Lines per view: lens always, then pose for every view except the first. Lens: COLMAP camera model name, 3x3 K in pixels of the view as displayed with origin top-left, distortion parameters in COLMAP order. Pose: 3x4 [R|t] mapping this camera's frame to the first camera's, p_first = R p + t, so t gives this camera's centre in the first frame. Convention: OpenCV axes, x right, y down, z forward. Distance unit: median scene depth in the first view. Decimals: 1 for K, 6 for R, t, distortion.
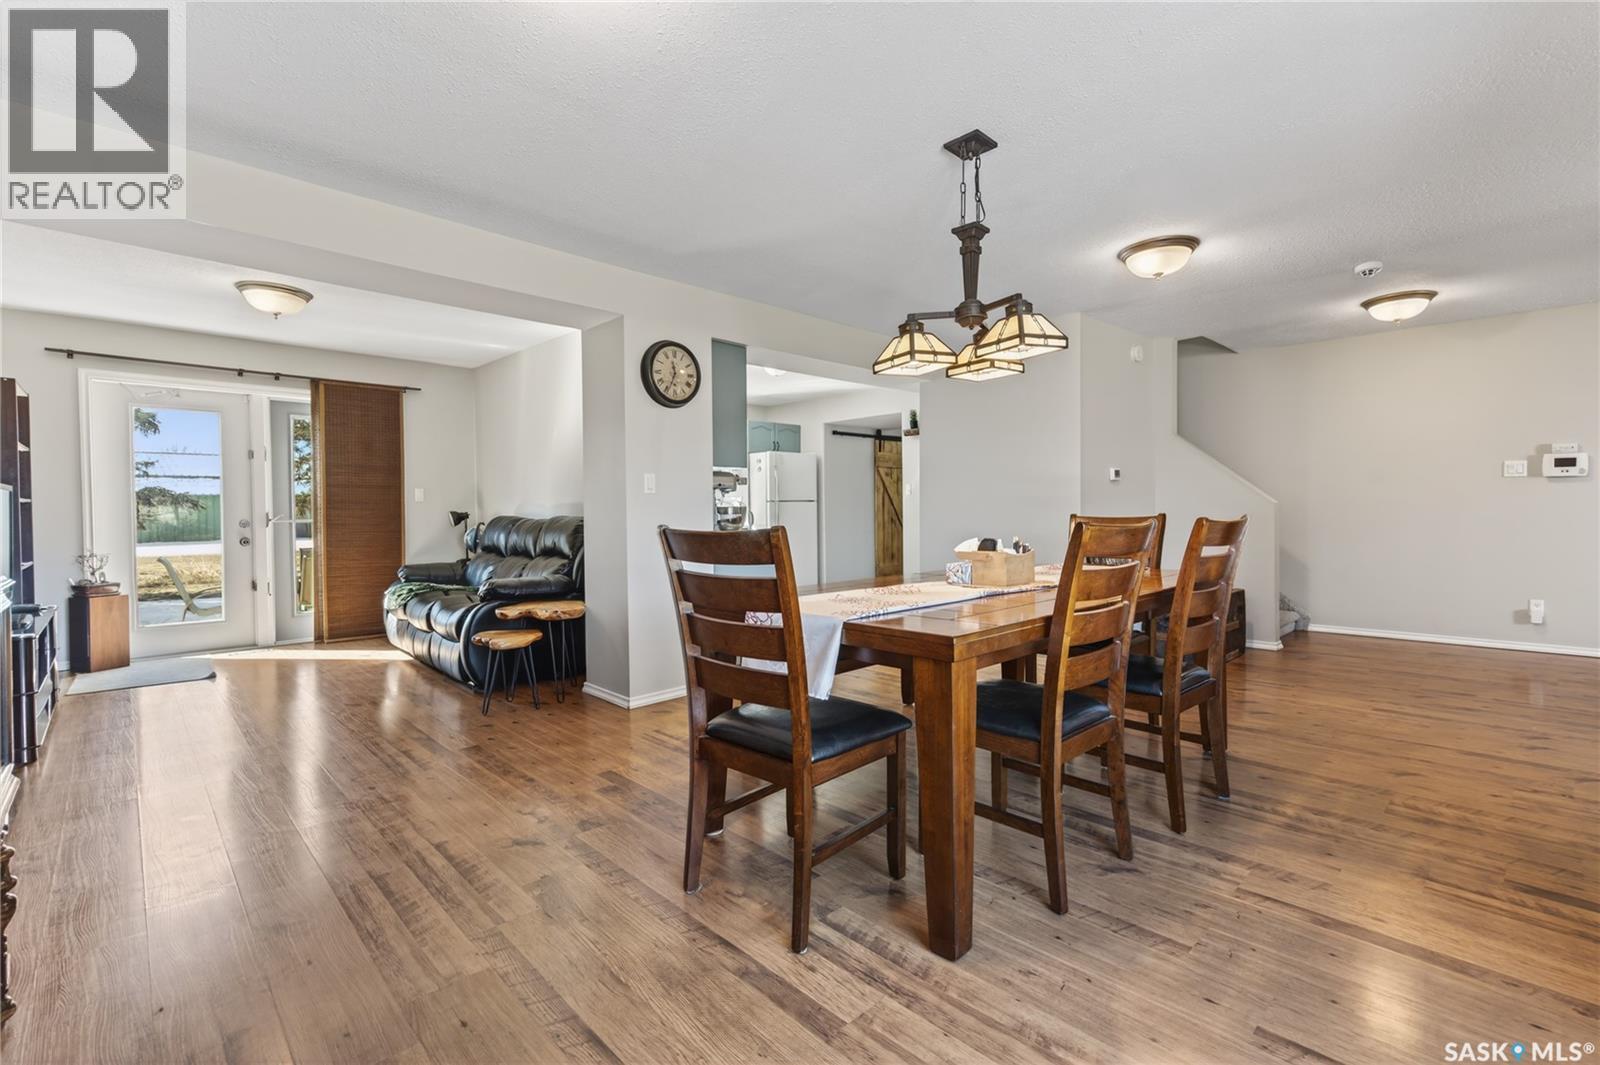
lens RADIAL K [[719.5, 0, 798.0], [0, 719.5, 525.2], [0, 0, 1]] dist [-0.002110, -0.000848]
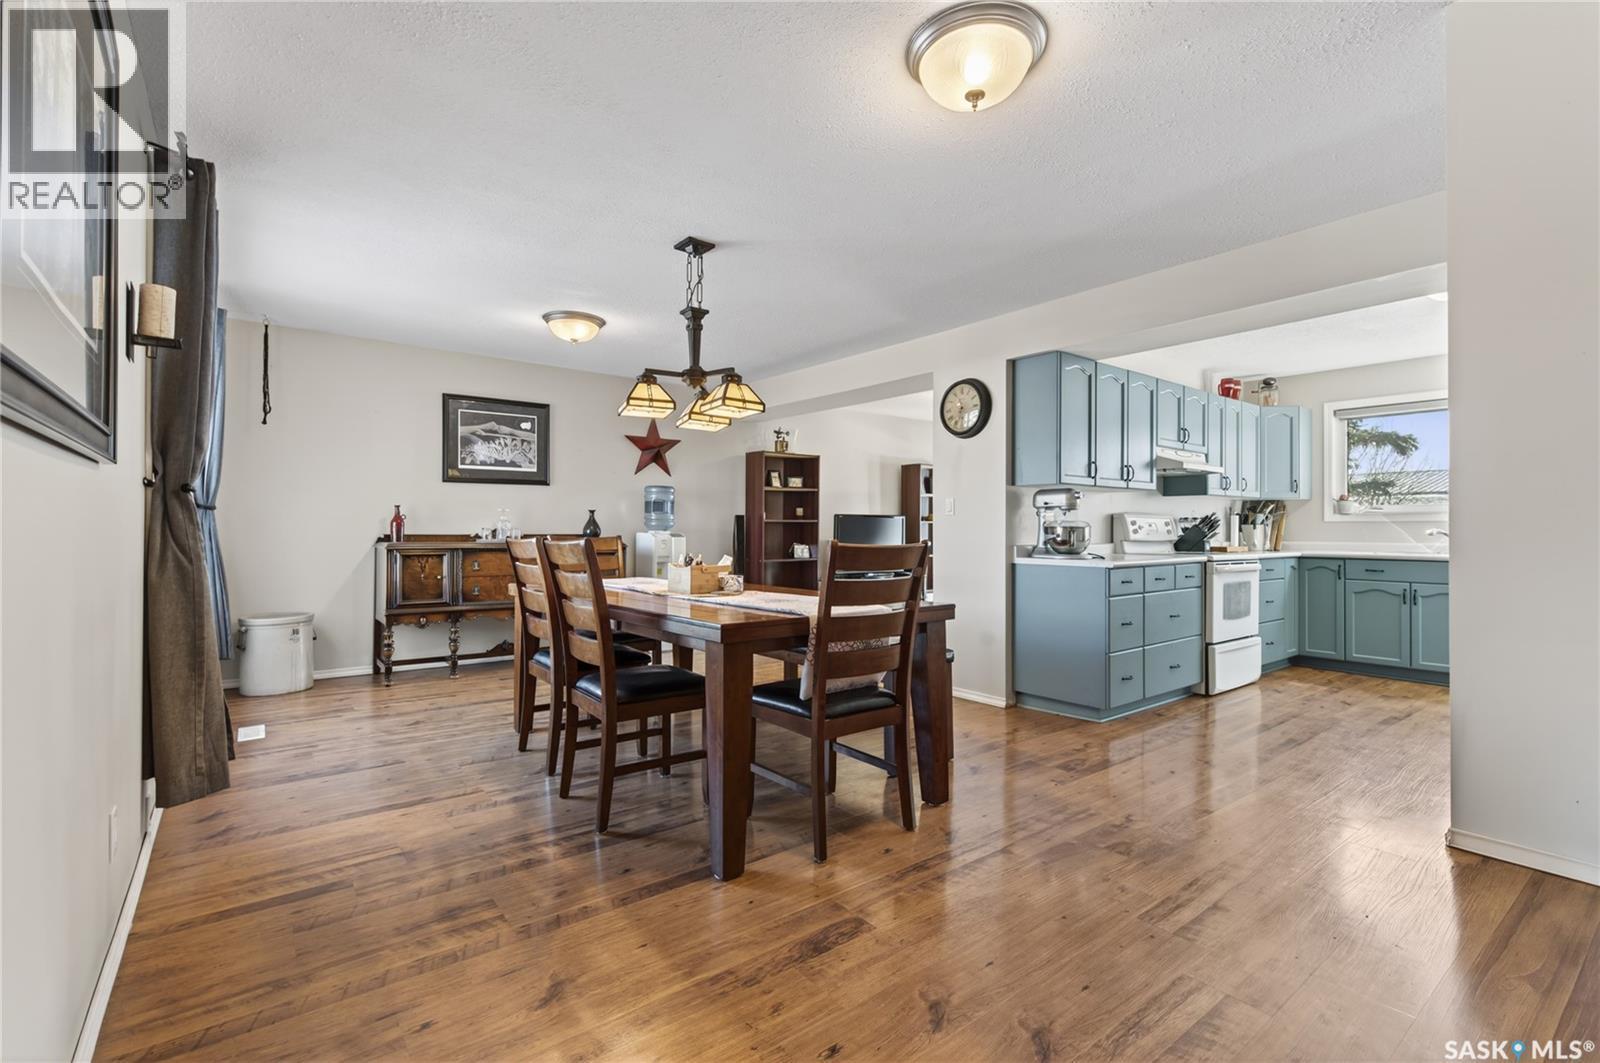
lens RADIAL K [[719.5, 0, 797.5], [0, 719.5, 526.4], [0, 0, 1]] dist [-0.002110, -0.000848]
pose [[-0.107015, 0.001914, -0.994256, 1.653495], [-0.018977, 0.999812, 0.003967, -0.043275], [0.994076, 0.019293, -0.106959, 1.474580]]
